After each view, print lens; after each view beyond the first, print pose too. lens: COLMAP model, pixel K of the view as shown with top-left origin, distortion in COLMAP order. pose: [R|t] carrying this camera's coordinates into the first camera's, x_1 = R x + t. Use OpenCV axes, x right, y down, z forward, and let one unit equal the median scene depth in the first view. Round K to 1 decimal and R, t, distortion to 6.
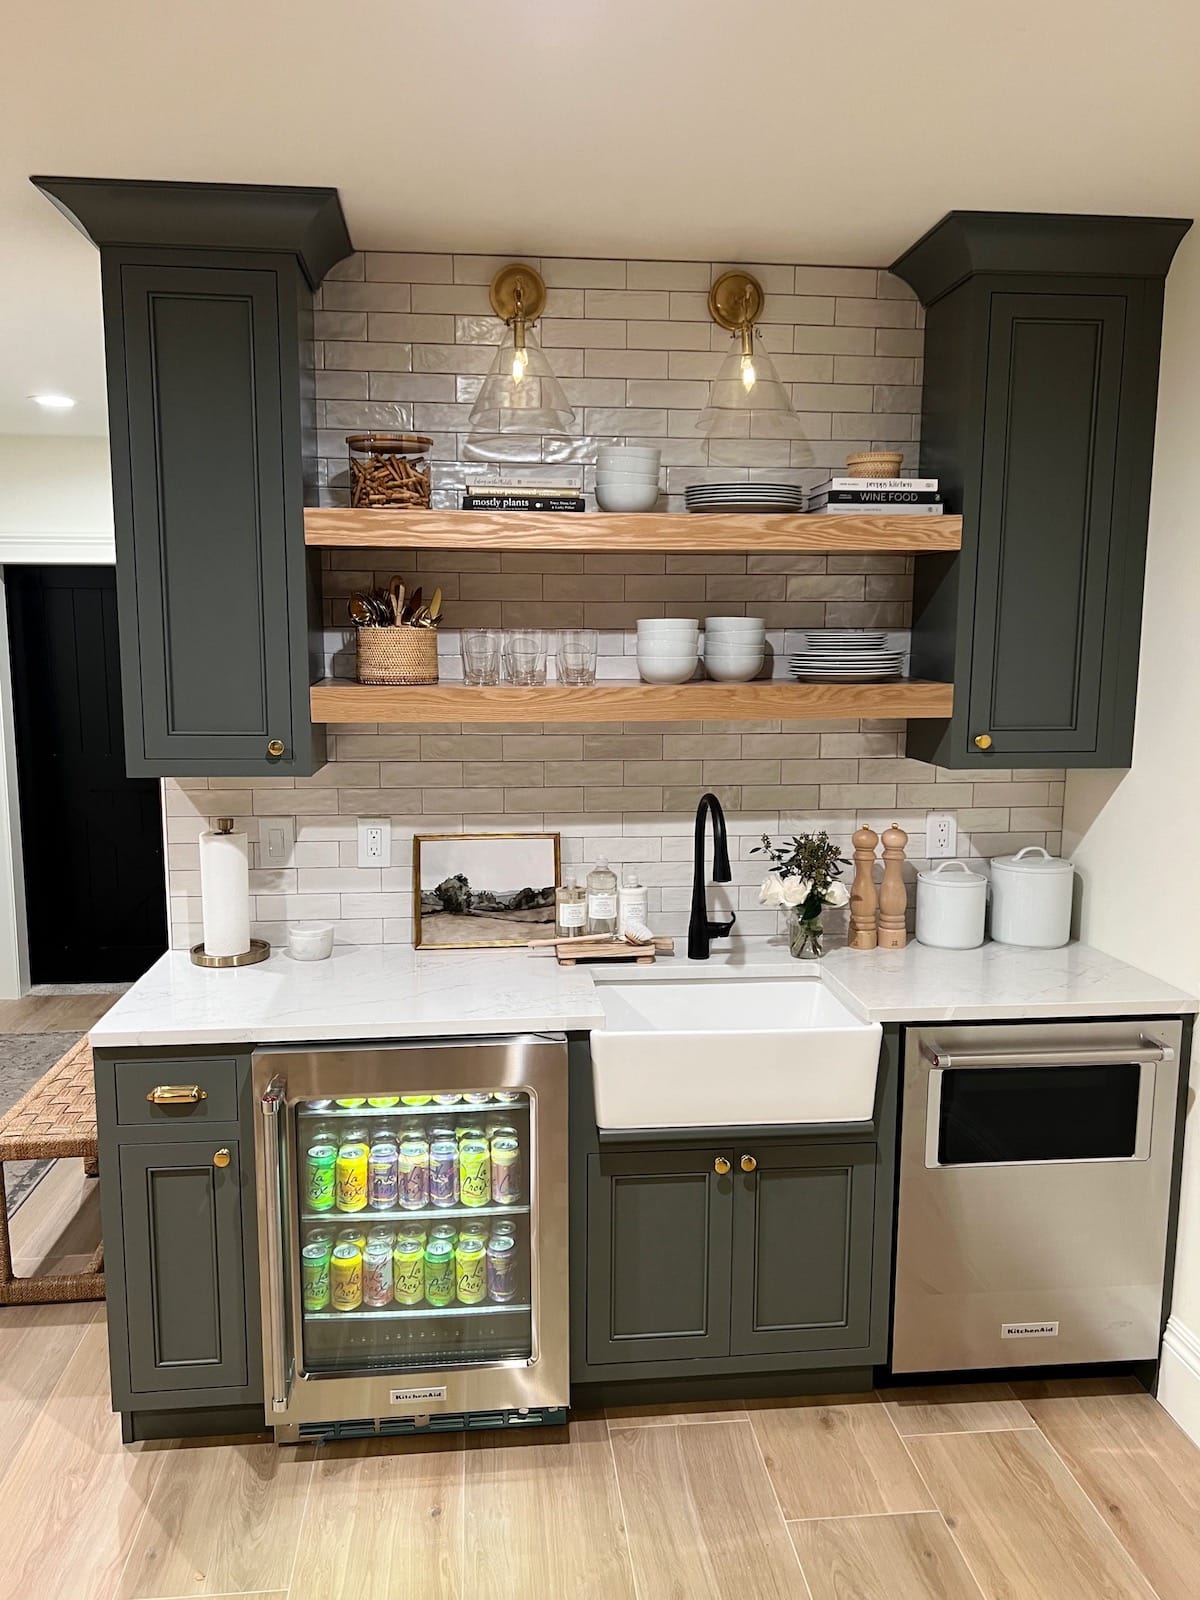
lens RADIAL K [[1204.1, 0, 594.2], [0, 1204.1, 837.9], [0, 0, 1]] dist [0.049455, -0.053438]
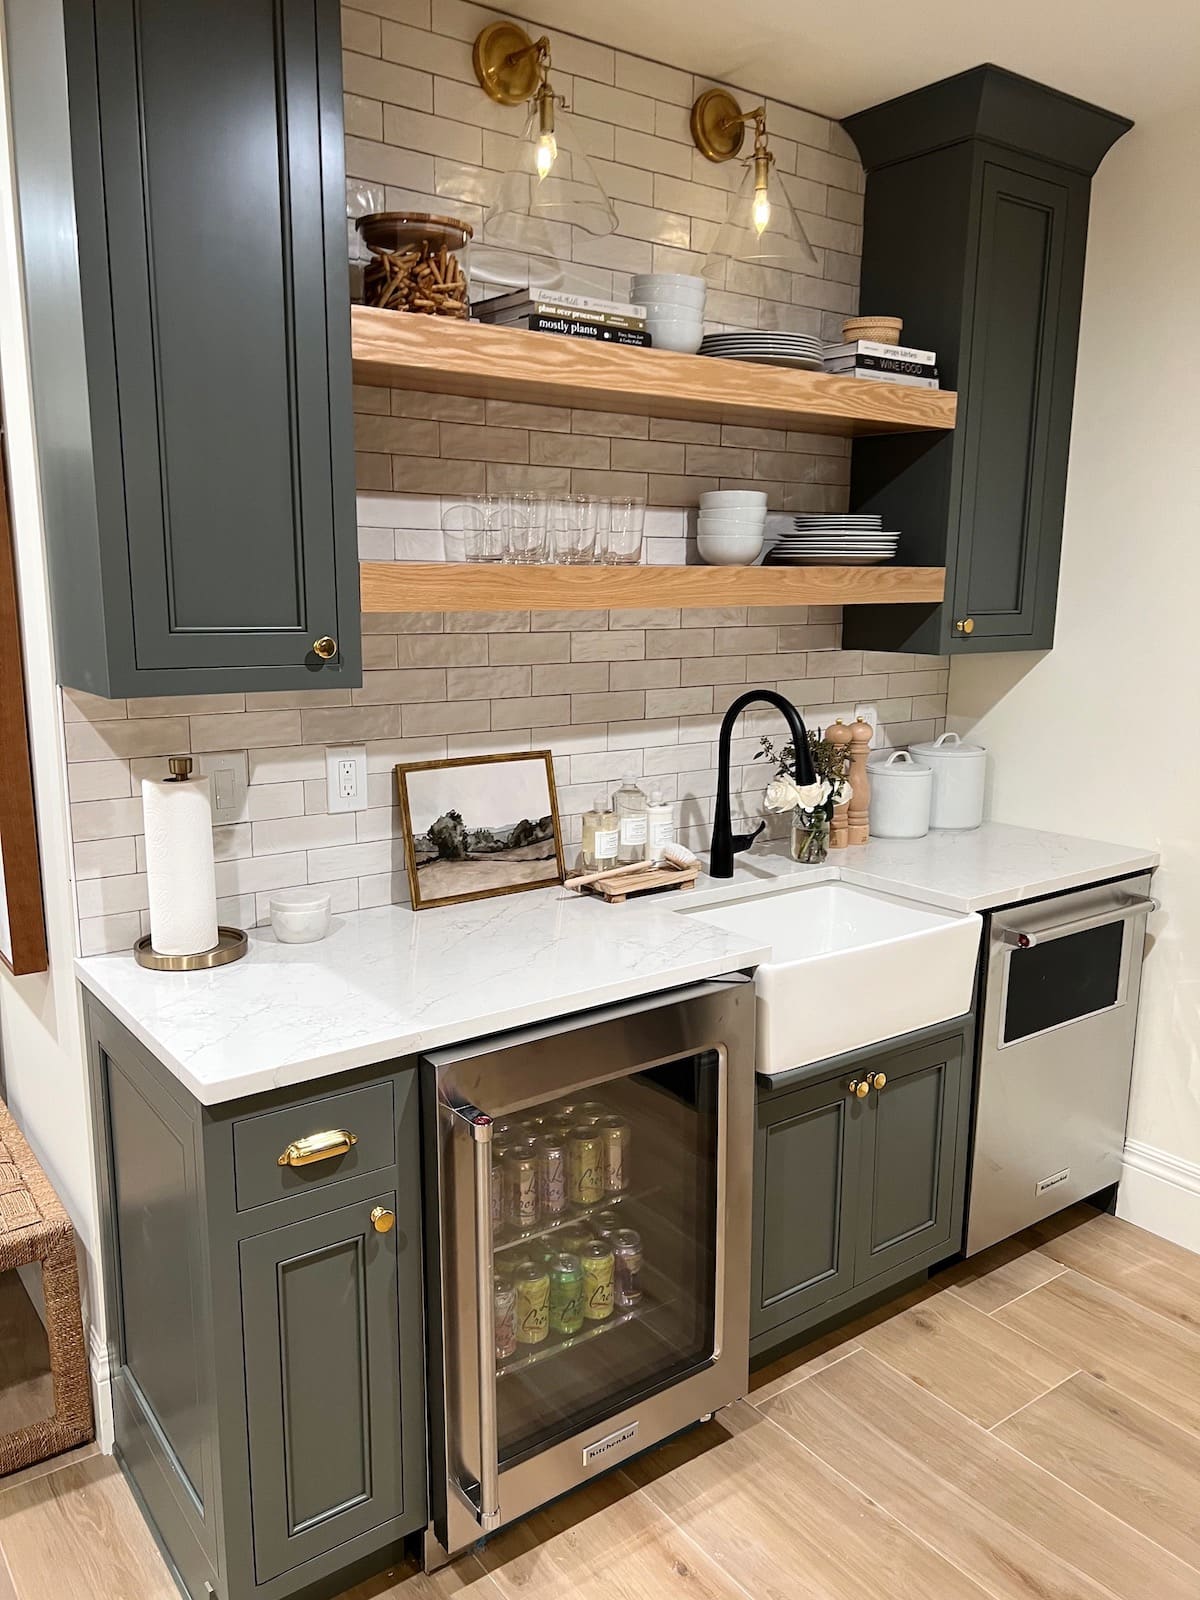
lens RADIAL K [[1204.1, 0, 584.5], [0, 1204.1, 839.4], [0, 0, 1]] dist [0.049455, -0.053438]
pose [[0.860389, -0.105458, 0.498608, -0.479232], [0.080473, 0.994195, 0.071415, -0.000689], [-0.503245, -0.021320, 0.863881, 0.291806]]
